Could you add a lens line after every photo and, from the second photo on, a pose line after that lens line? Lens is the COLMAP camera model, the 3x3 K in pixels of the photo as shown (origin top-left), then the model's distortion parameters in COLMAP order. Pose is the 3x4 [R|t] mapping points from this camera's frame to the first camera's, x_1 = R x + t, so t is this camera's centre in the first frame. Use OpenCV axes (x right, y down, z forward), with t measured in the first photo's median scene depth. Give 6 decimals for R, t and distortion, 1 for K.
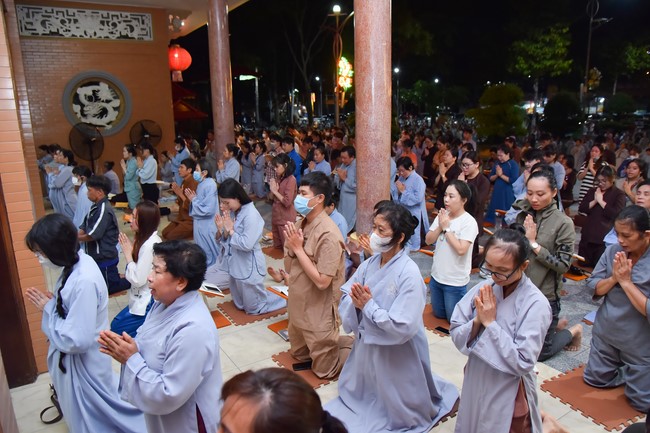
lens RADIAL K [[447.0, 0, 325.0], [0, 447.0, 216.5], [0, 0, 1]] dist [-0.114932, 0.063236]
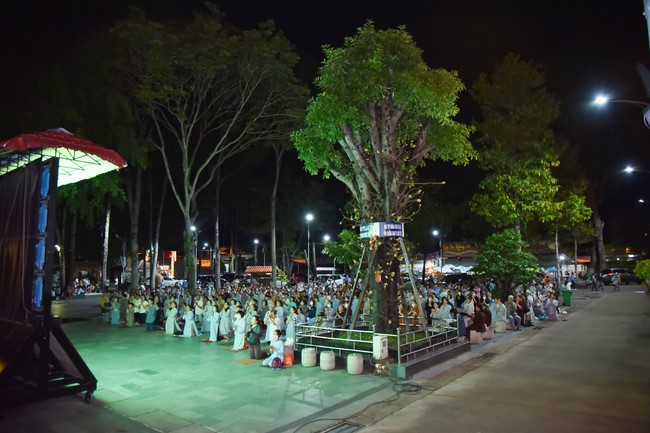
lens RADIAL K [[447.0, 0, 325.0], [0, 447.0, 216.5], [0, 0, 1]] dist [-0.114932, 0.063236]
pose [[0.949268, 0.059183, 0.308850, -0.053222], [0.056210, 0.934381, -0.351813, -0.068709], [-0.309404, 0.351326, 0.883651, 0.345580]]
